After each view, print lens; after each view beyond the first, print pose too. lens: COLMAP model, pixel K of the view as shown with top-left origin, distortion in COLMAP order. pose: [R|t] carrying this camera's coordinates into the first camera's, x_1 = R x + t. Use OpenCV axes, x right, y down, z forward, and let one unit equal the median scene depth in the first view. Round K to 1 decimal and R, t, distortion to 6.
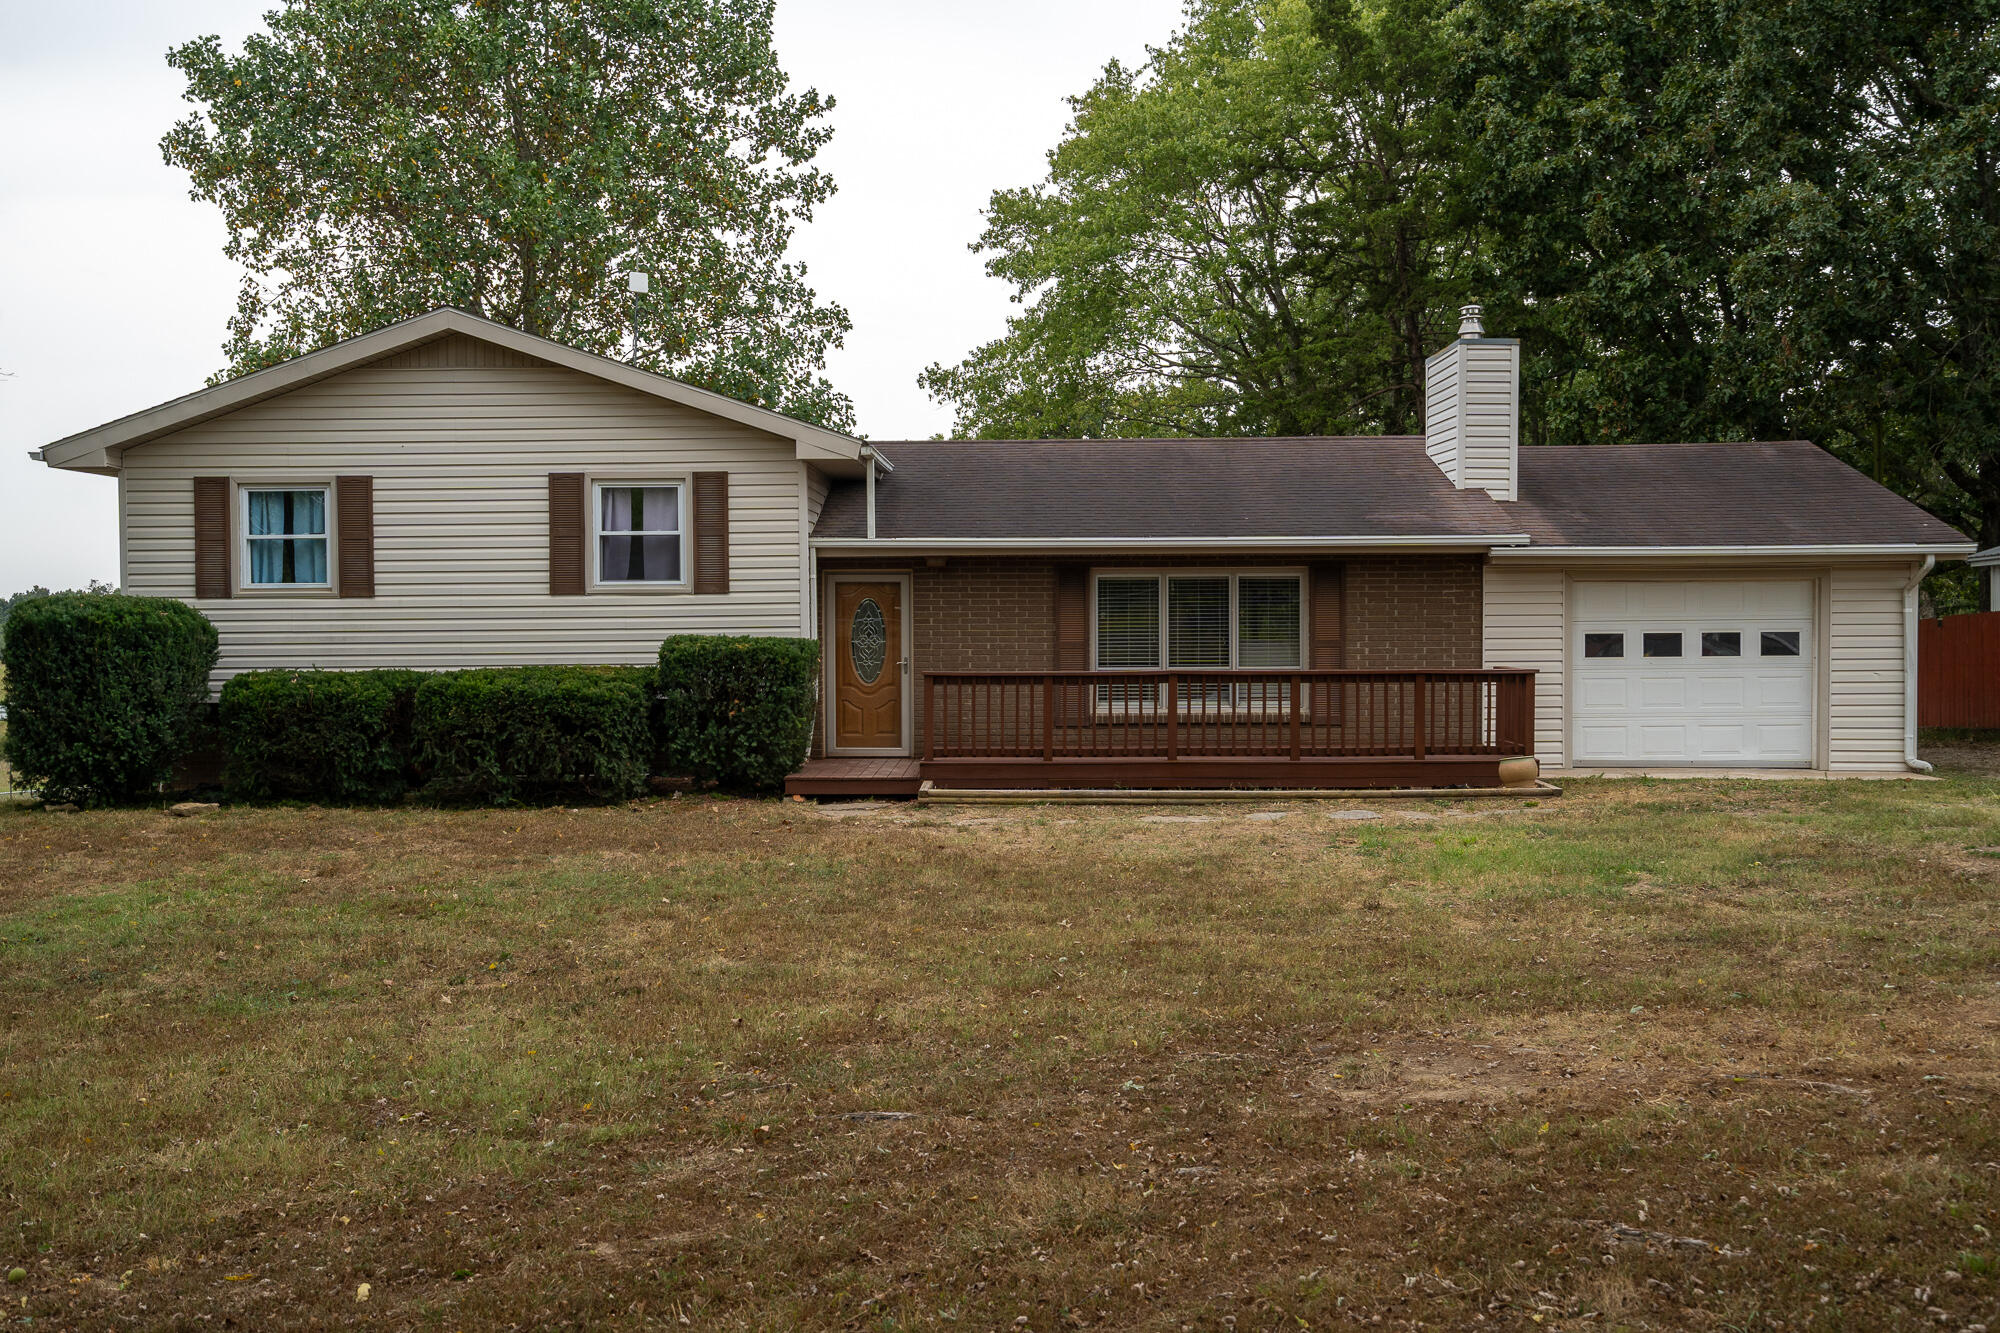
lens RADIAL K [[1948.2, 0, 1000.0], [0, 1948.2, 666.5], [0, 0, 1]] dist [-0.006172, 0.006253]
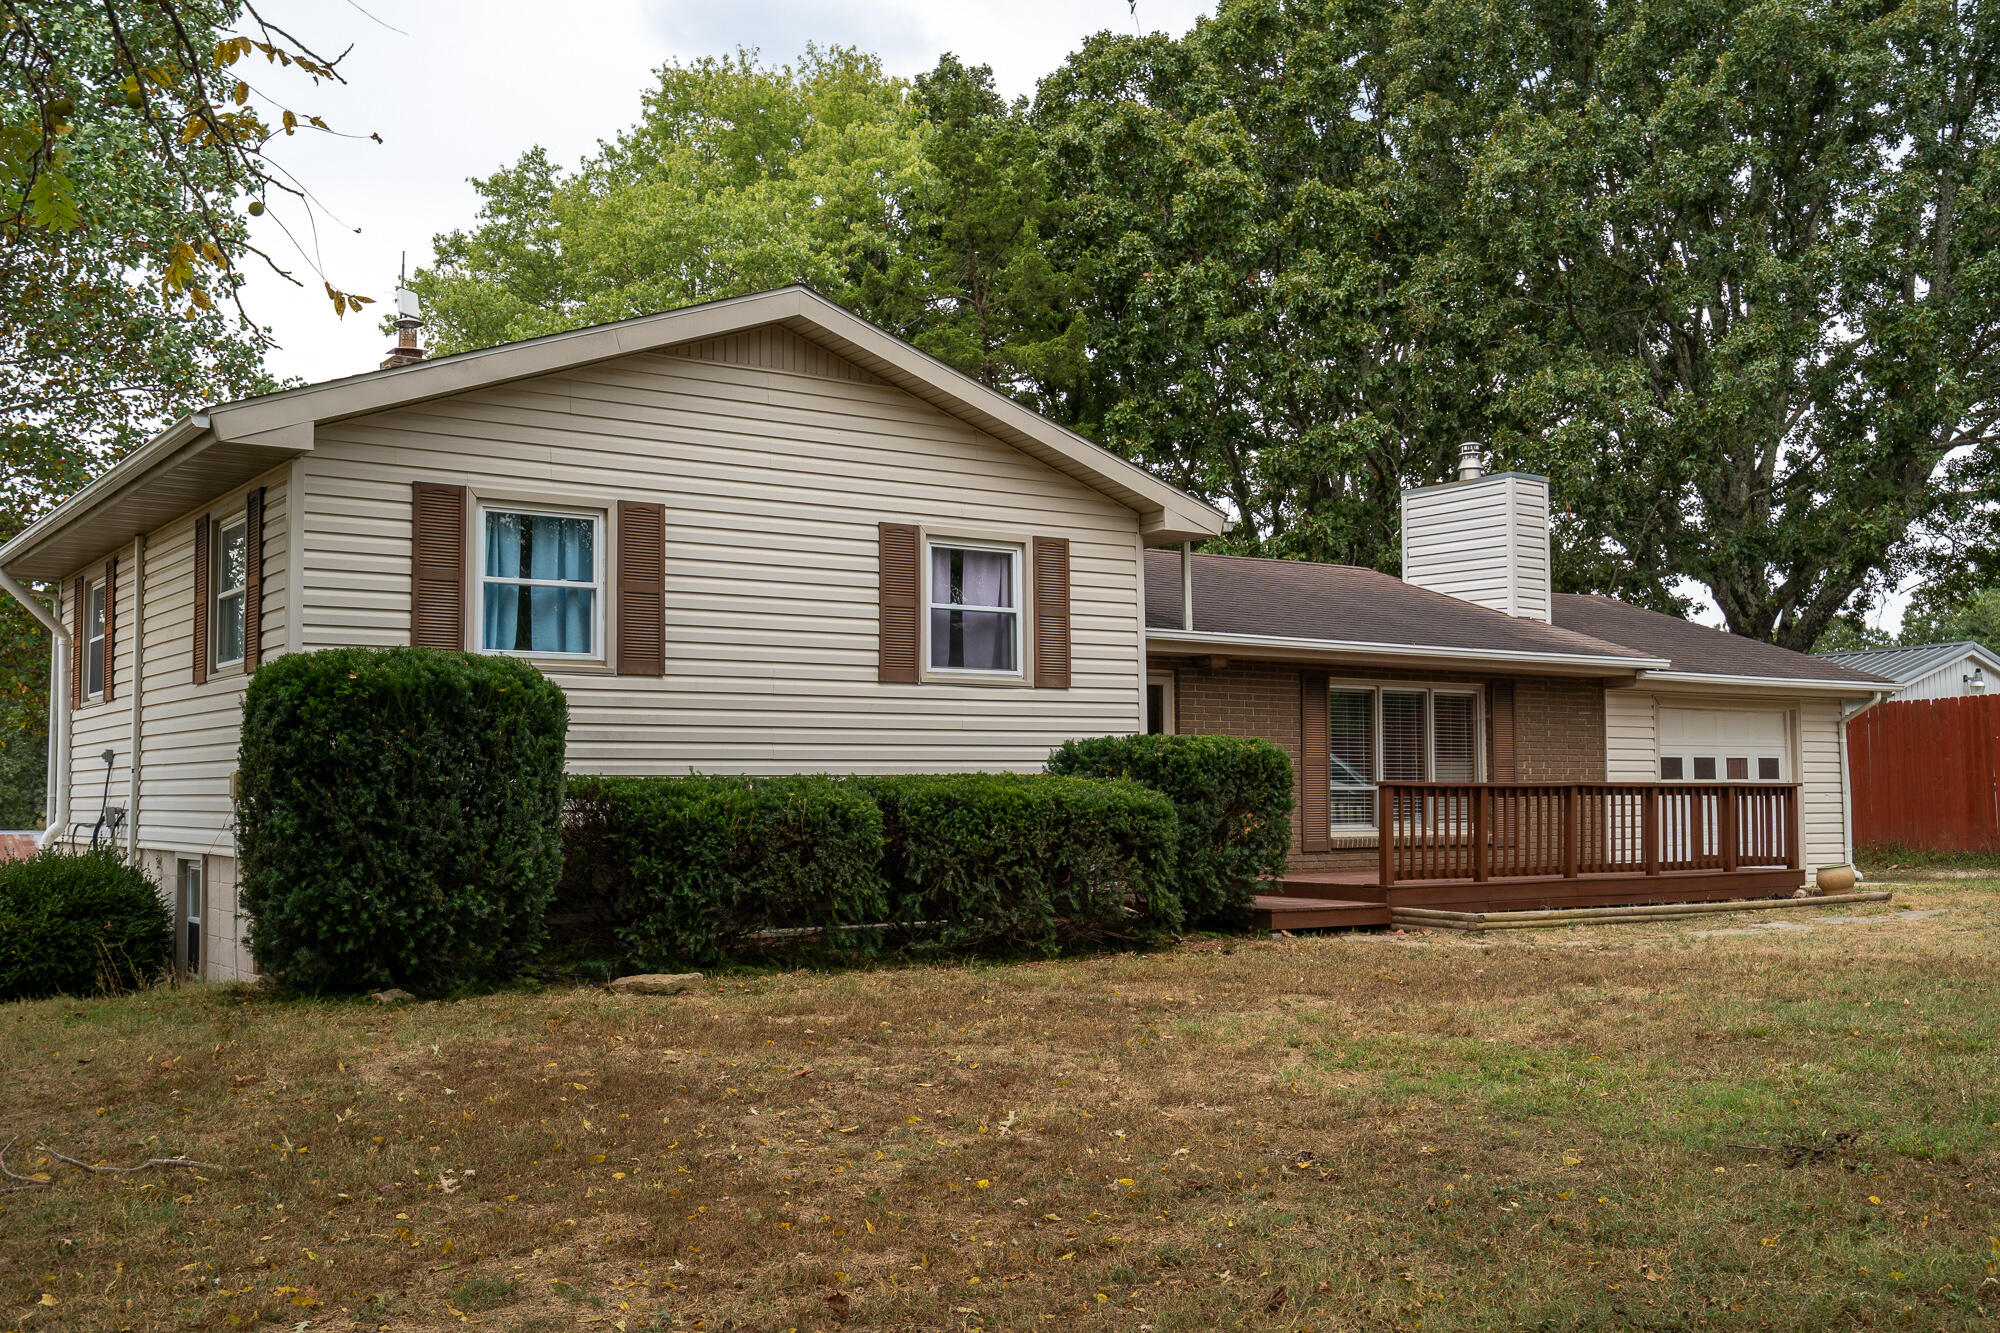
lens RADIAL K [[1950.7, 0, 1000.0], [0, 1950.7, 666.5], [0, 0, 1]] dist [0.014316, 0.009024]
pose [[0.810318, 0.041594, 0.584512, -0.634104], [0.013748, 0.995854, -0.089924, 0.025423], [-0.585829, 0.080903, 0.806386, 0.364847]]
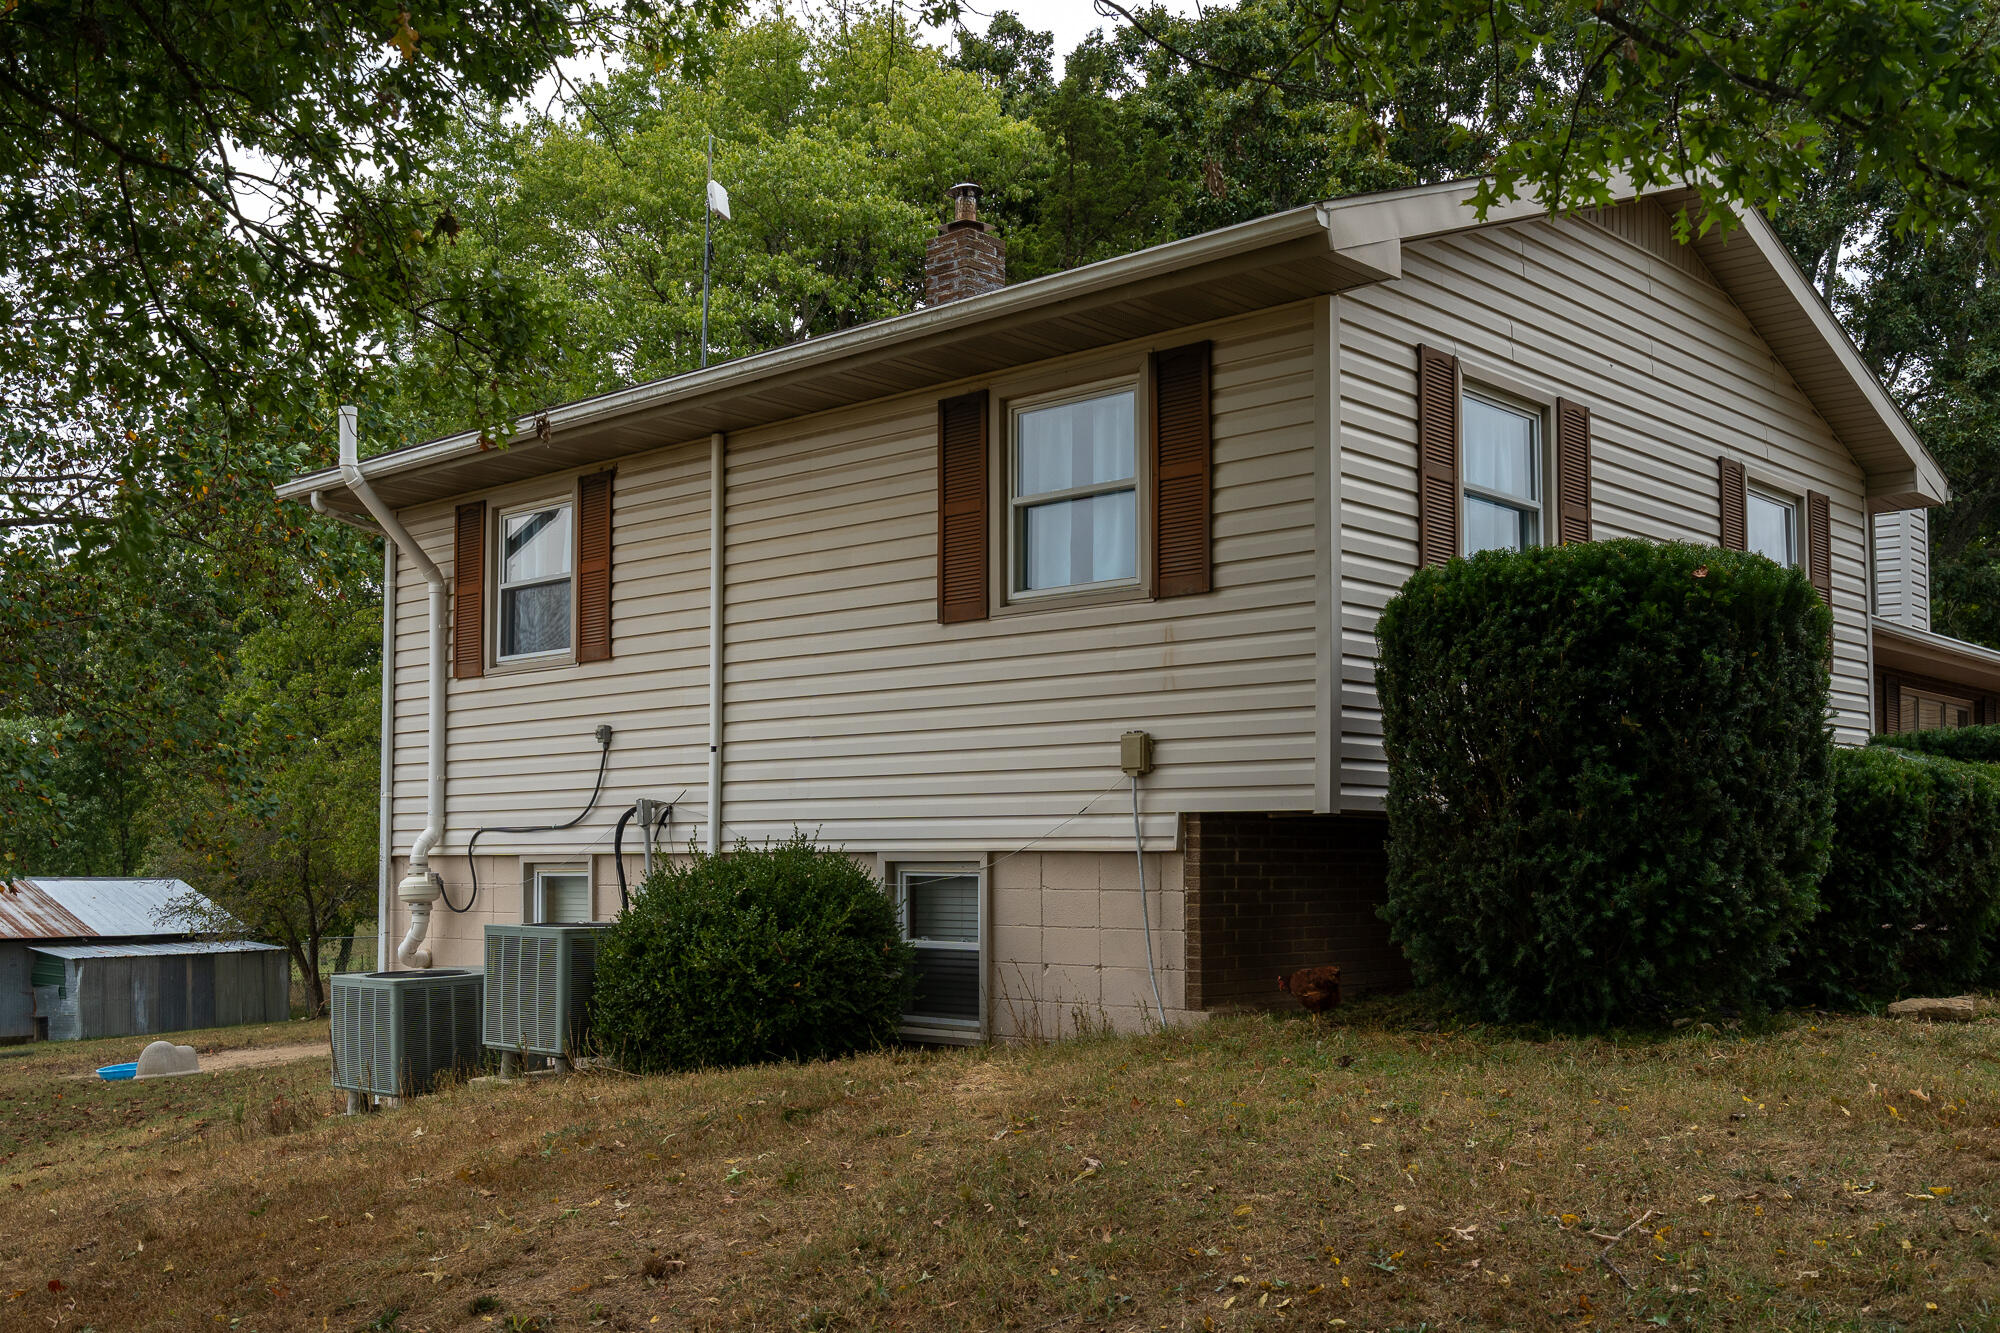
lens RADIAL K [[2033.1, 0, 1000.0], [0, 2033.1, 666.5], [0, 0, 1]] dist [-0.005106, -0.005073]
pose [[0.664609, 0.087011, 0.742108, -0.853616], [0.010784, 0.991976, -0.125966, 0.044794], [-0.747113, 0.091721, 0.658338, 0.752089]]
